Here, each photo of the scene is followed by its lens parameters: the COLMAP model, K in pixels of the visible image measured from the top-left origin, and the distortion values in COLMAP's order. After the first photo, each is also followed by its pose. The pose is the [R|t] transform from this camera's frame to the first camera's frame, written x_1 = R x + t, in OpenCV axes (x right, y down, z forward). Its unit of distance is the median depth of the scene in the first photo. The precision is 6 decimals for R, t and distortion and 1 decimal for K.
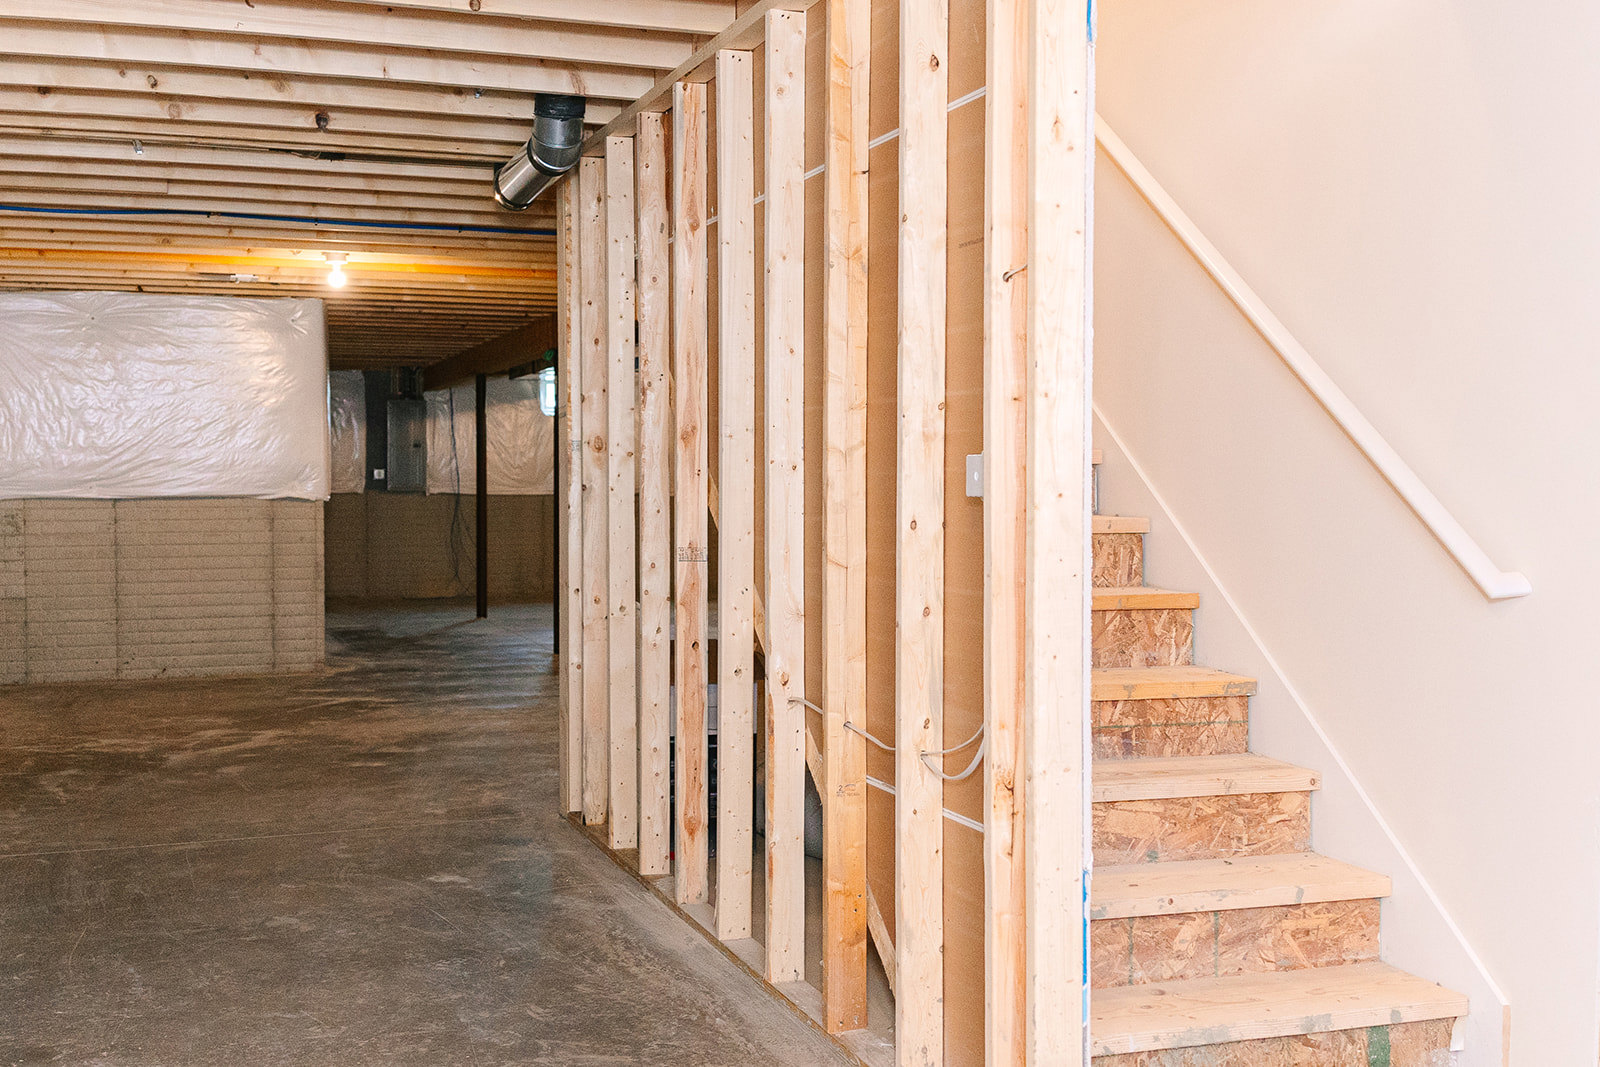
lens RADIAL K [[1789.5, 0, 753.3], [0, 1789.5, 551.7], [0, 0, 1]] dist [0.054195, 0.000000]
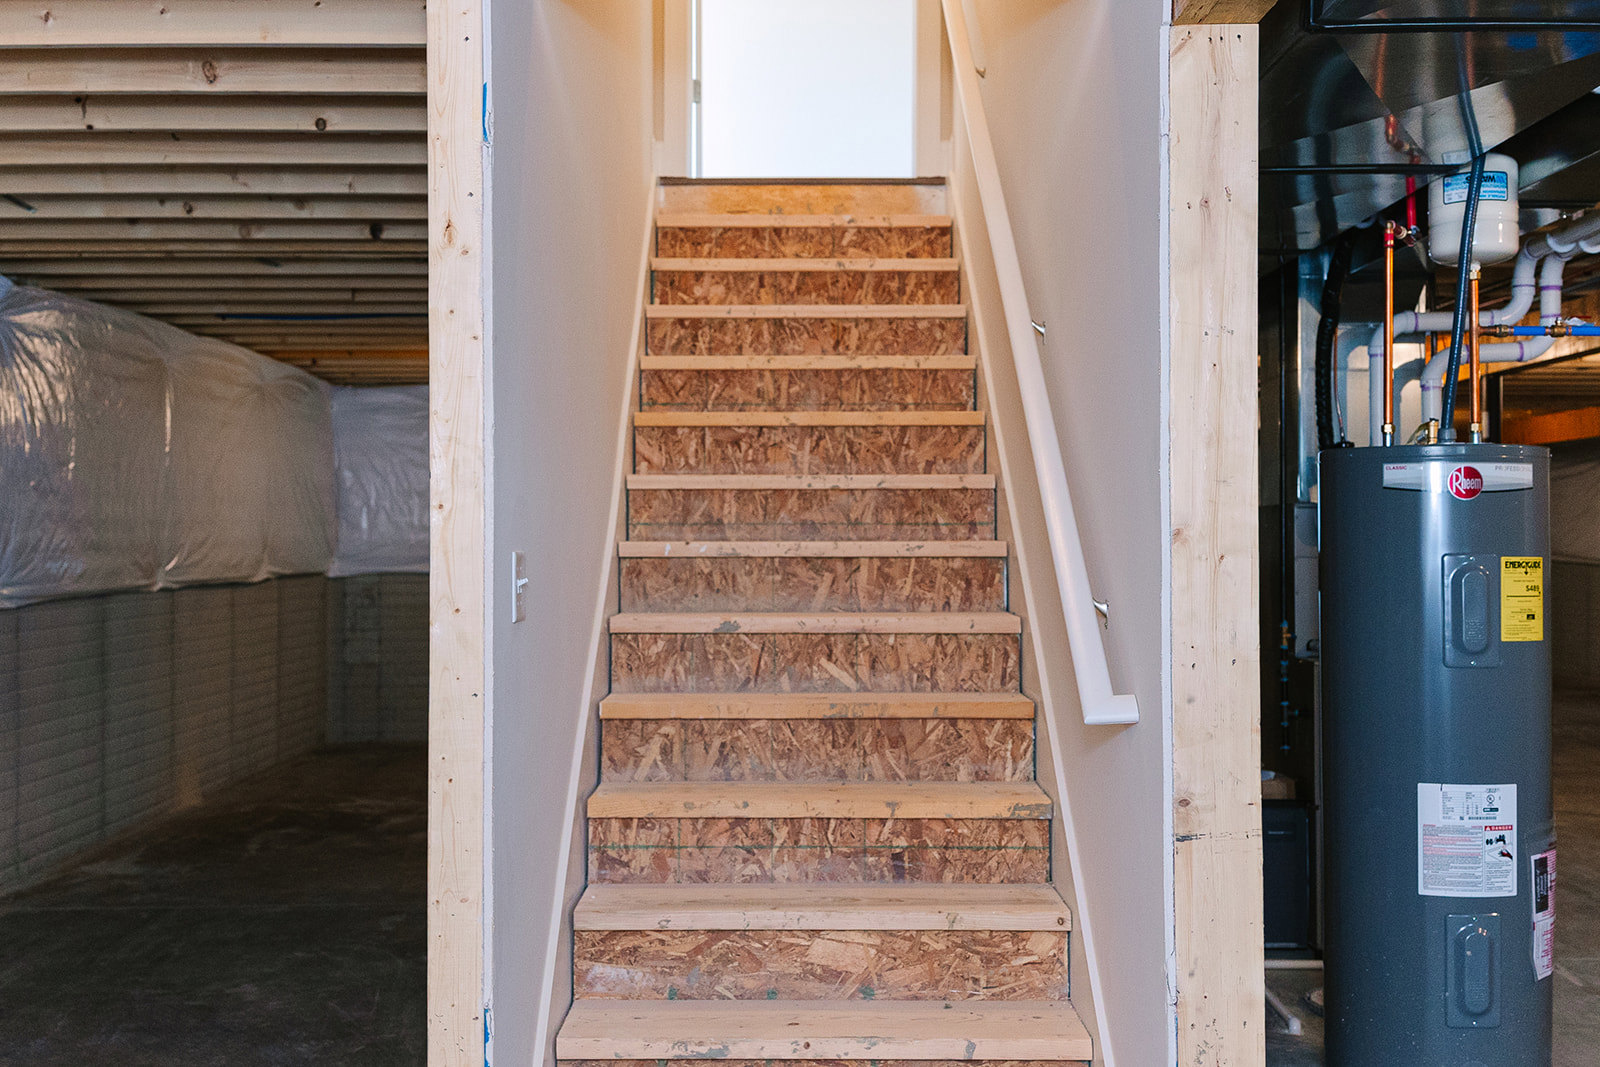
lens RADIAL K [[1789.5, 0, 791.6], [0, 1789.5, 533.7], [0, 0, 1]] dist [0.054195, 0.000000]
pose [[0.948779, -0.002491, -0.315931, 0.440473], [-0.011749, 0.998999, -0.043161, -0.022835], [0.315722, 0.044662, 0.947800, 0.099825]]
